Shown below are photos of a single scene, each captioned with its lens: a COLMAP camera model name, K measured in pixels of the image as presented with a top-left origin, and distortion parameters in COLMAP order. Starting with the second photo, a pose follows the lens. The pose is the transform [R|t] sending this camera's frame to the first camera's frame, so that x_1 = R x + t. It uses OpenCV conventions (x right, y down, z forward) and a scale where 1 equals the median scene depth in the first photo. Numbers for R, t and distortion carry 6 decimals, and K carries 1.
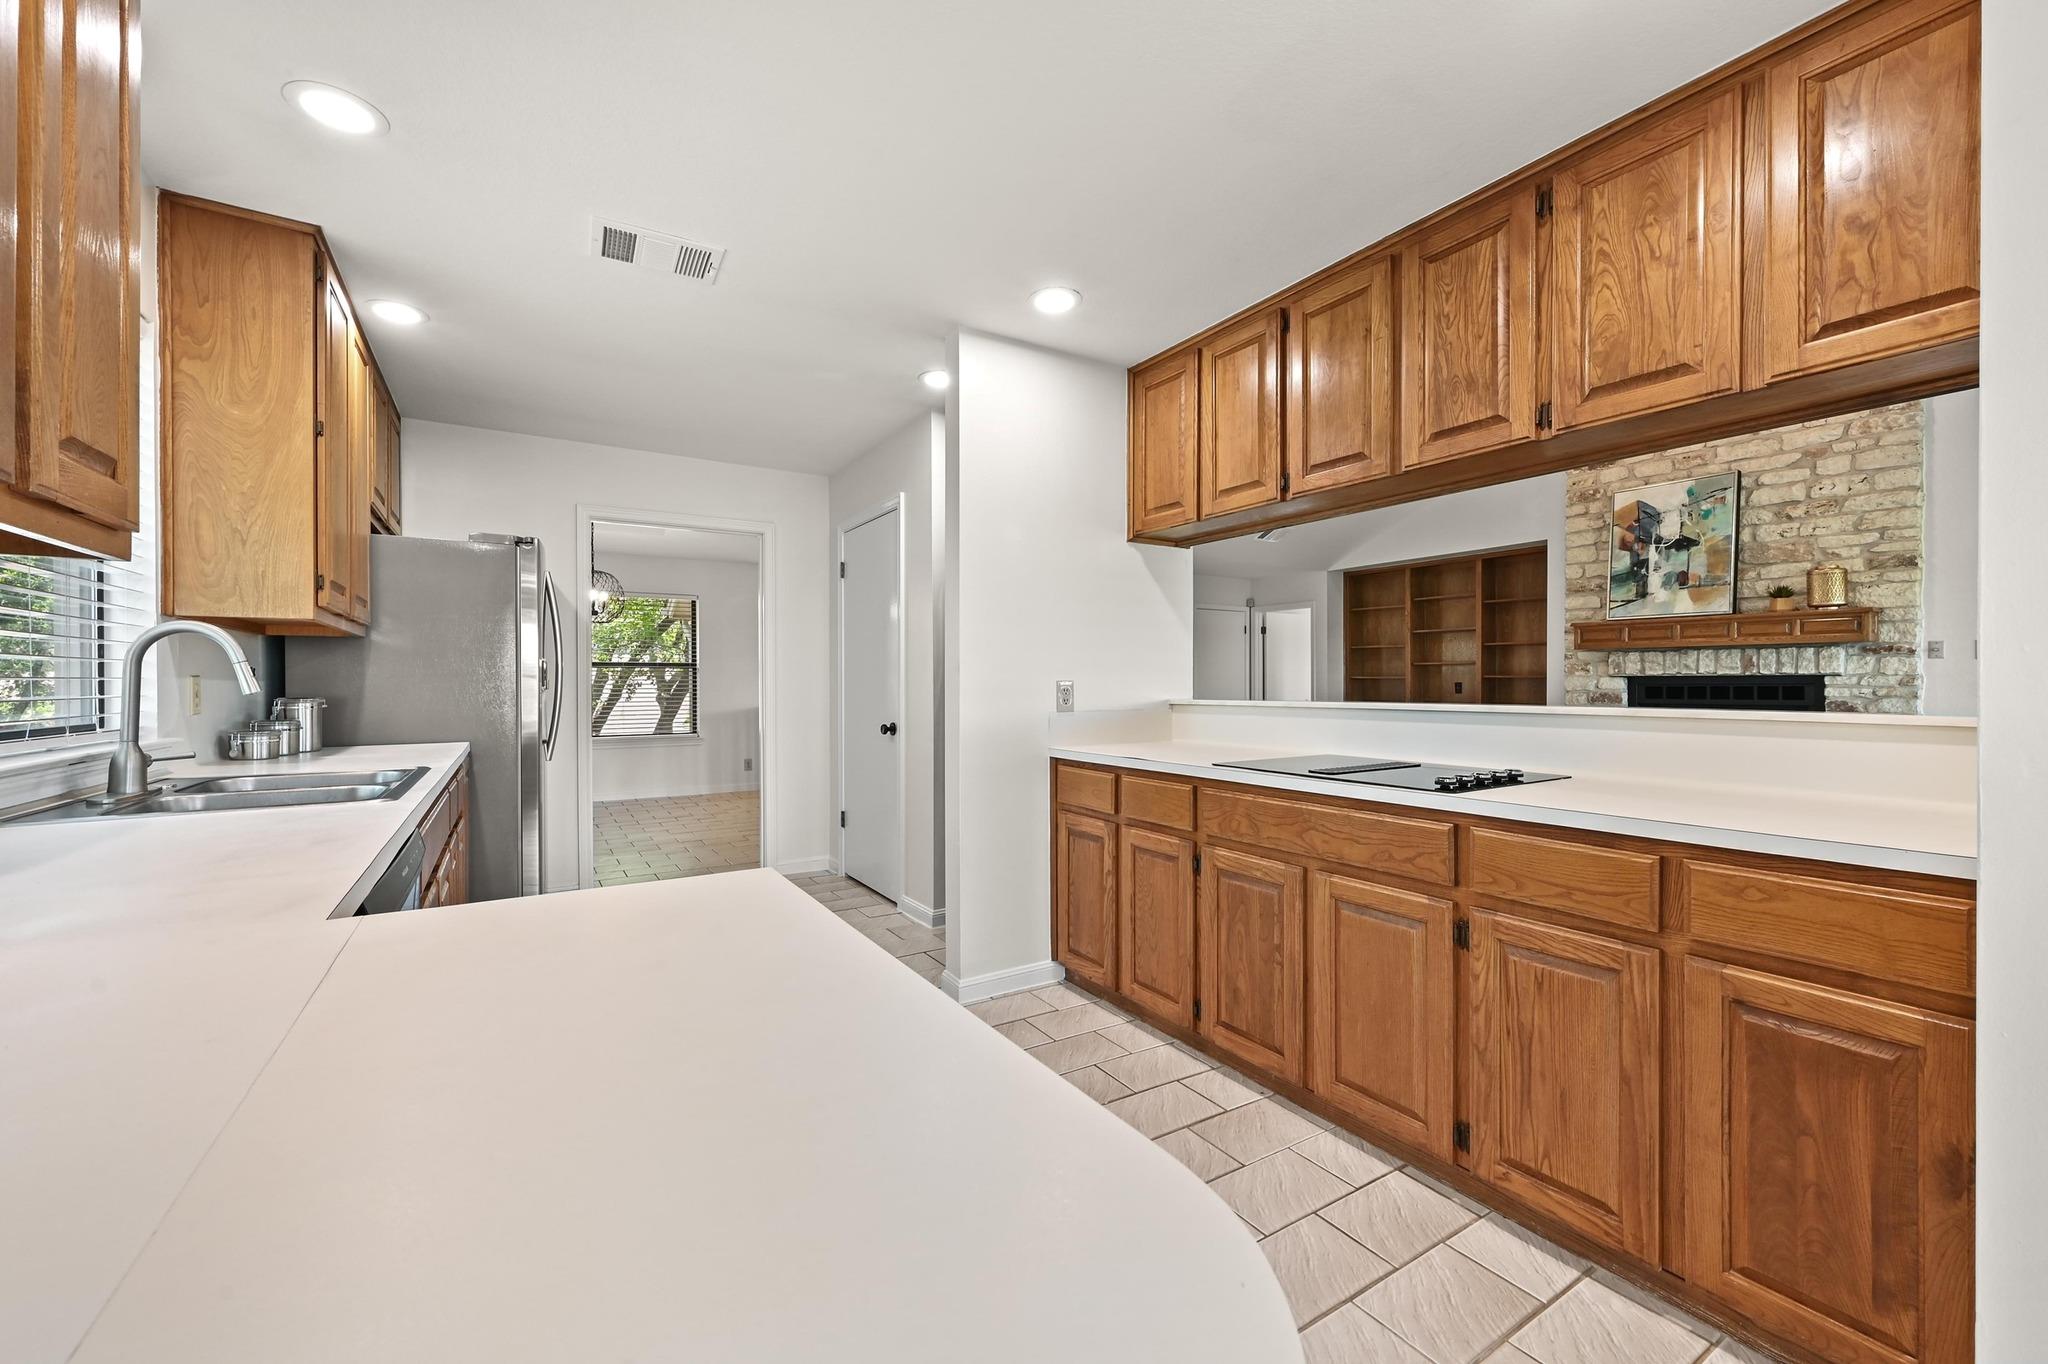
lens RADIAL K [[812.8, 0, 1025.9], [0, 812.8, 683.6], [0, 0, 1]] dist [0.000715, 0.000337]
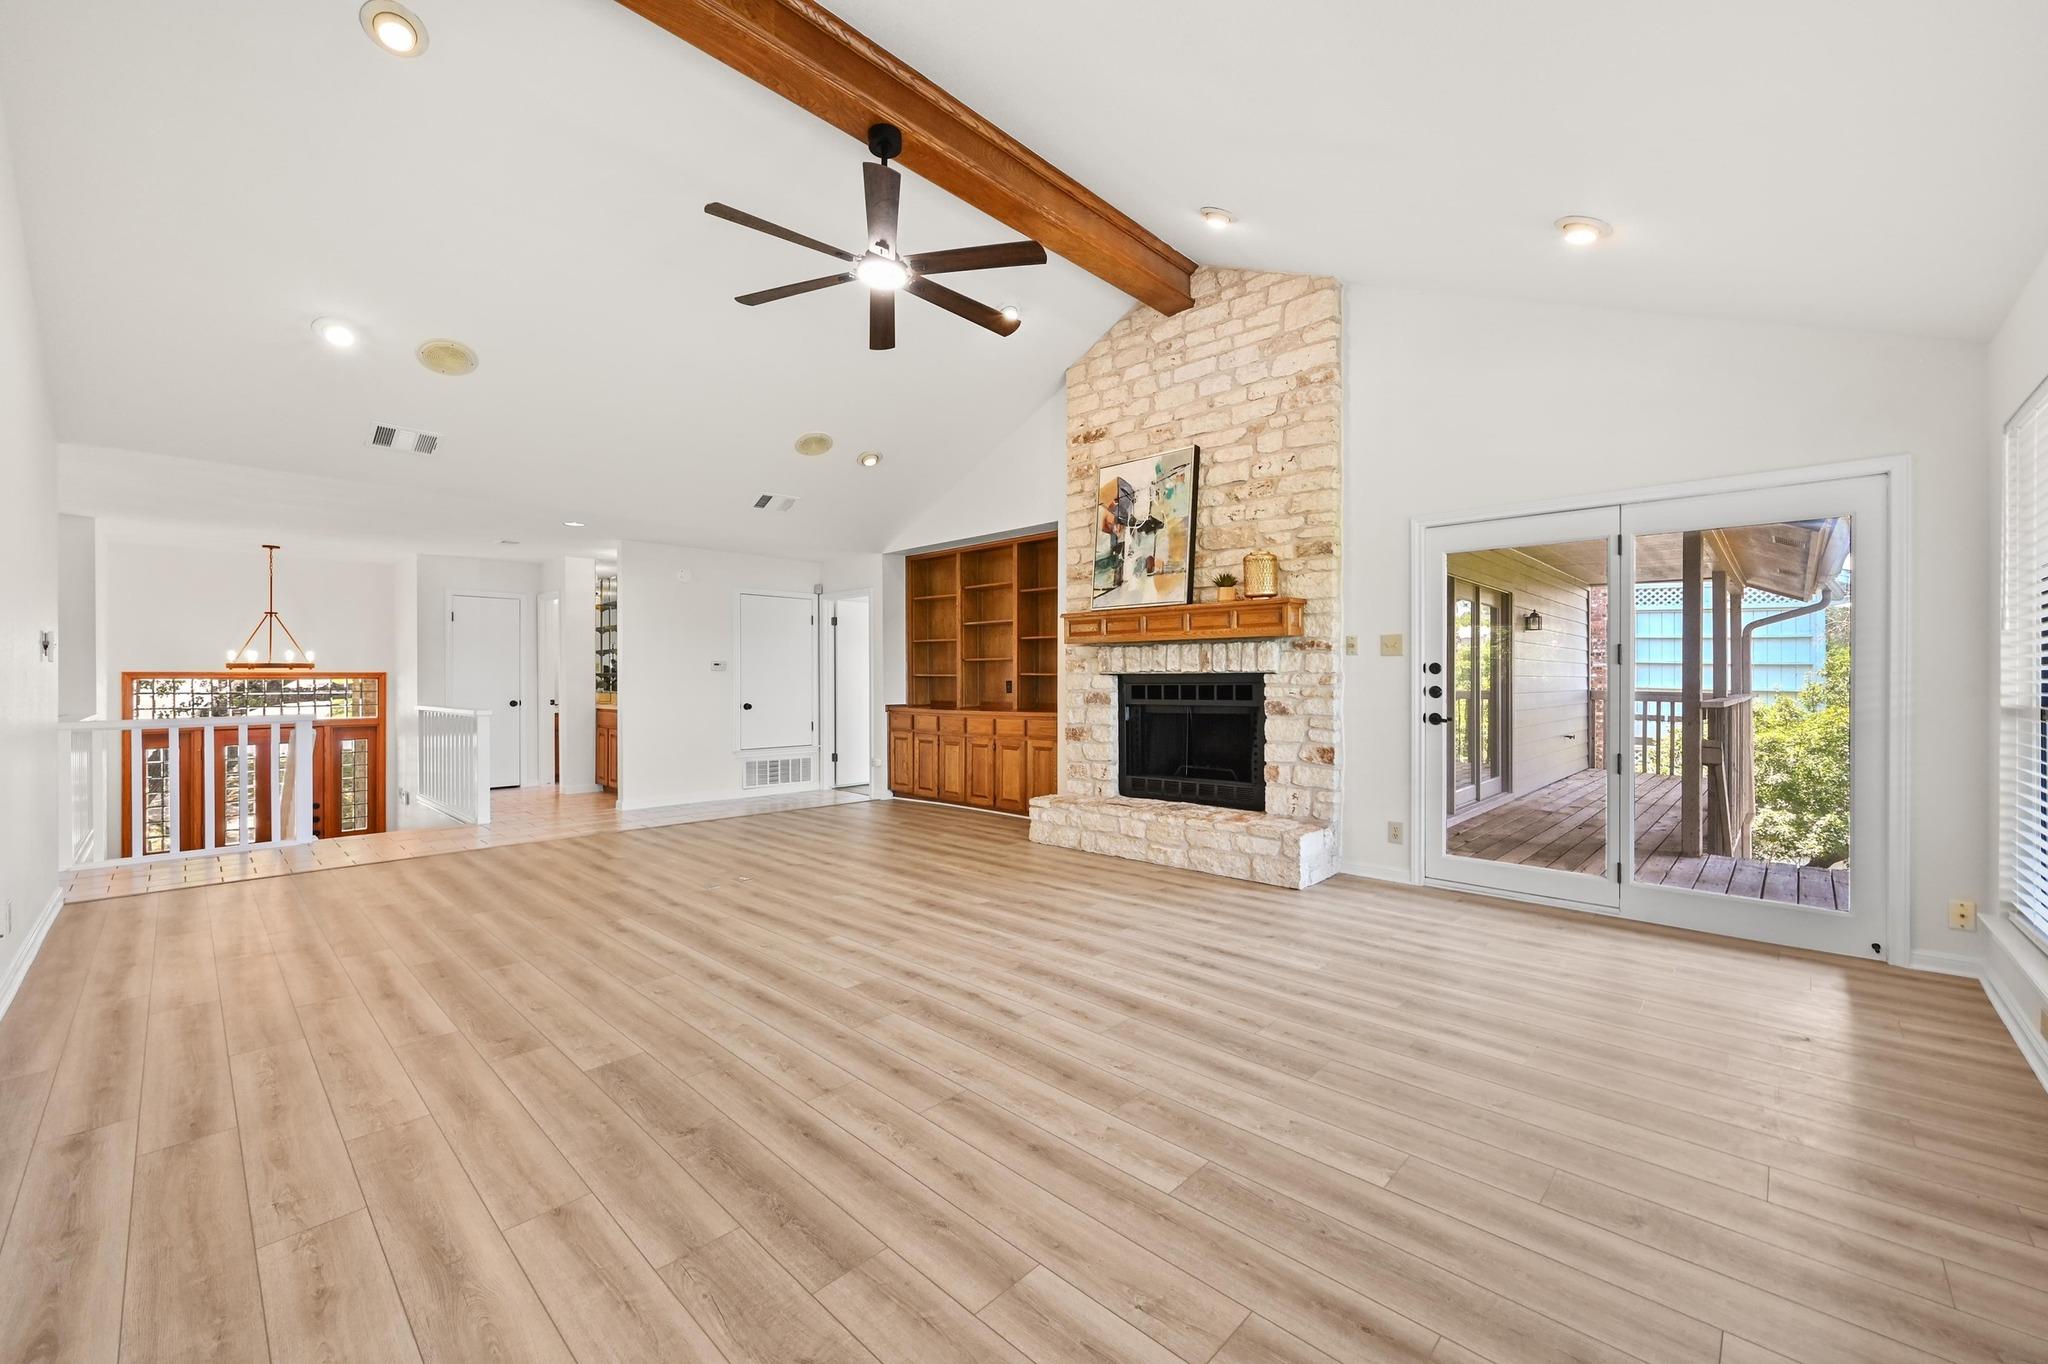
lens RADIAL K [[807.5, 0, 1027.7], [0, 807.5, 674.4], [0, 0, 1]] dist [0.000141, 0.000385]
pose [[0.969411, 0.001095, 0.245442, 0.459432], [0.000974, 0.999965, -0.008309, -0.001525], [-0.245443, 0.008294, 0.969376, 0.175345]]
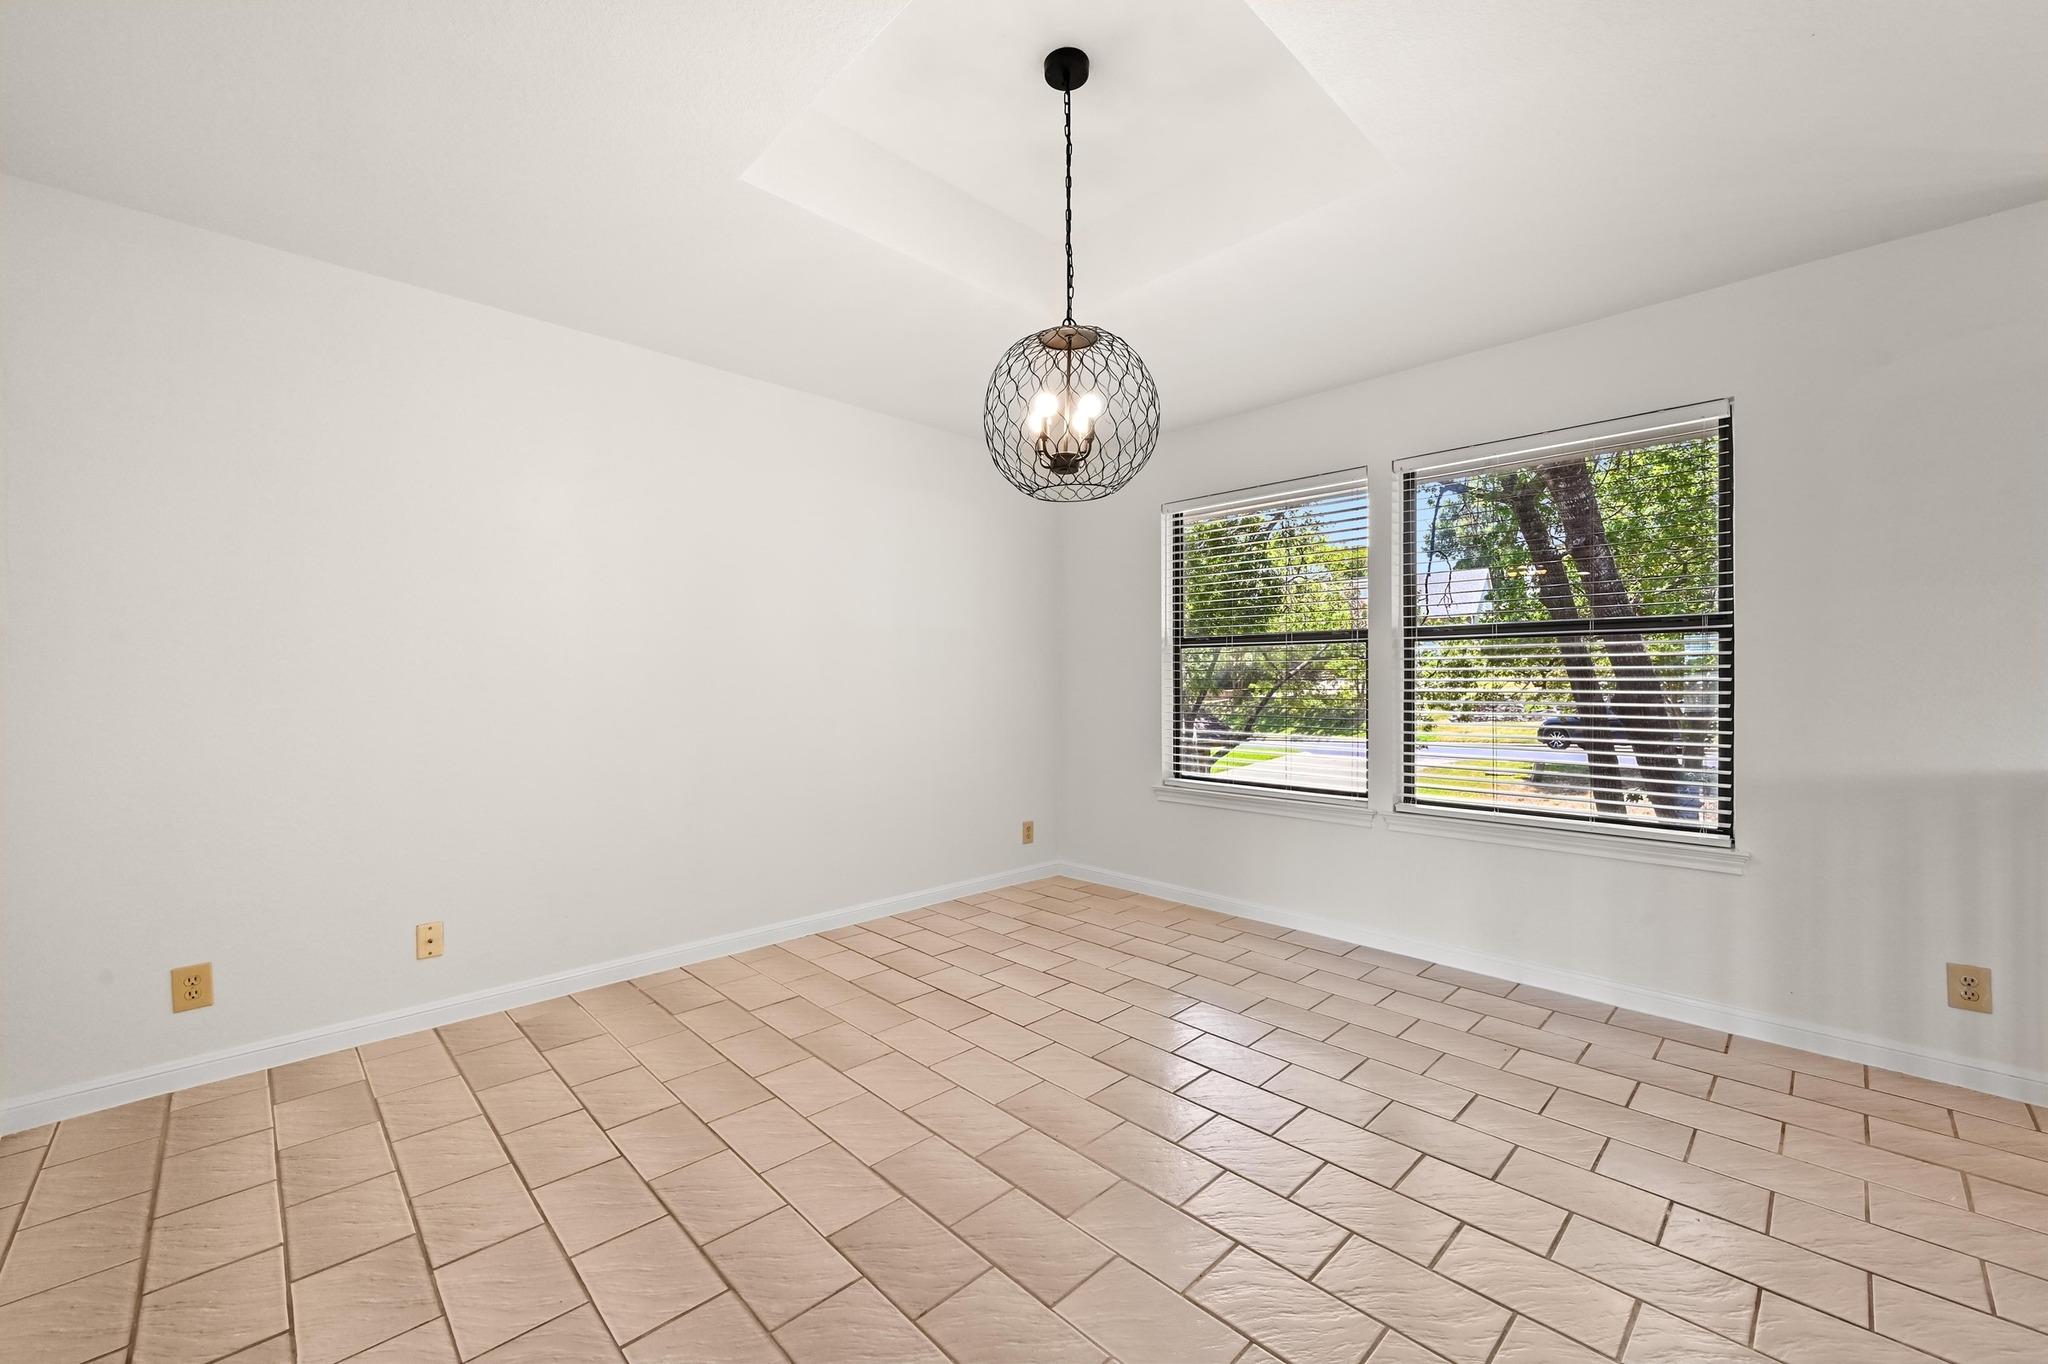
lens RADIAL K [[807.5, 0, 1027.7], [0, 807.5, 674.4], [0, 0, 1]] dist [0.000141, 0.000385]
pose [[0.205502, 0.003132, -0.978652, -0.210543], [-0.009181, 0.999957, 0.001272, 0.001895], [0.978614, 0.008724, 0.205522, 0.917007]]
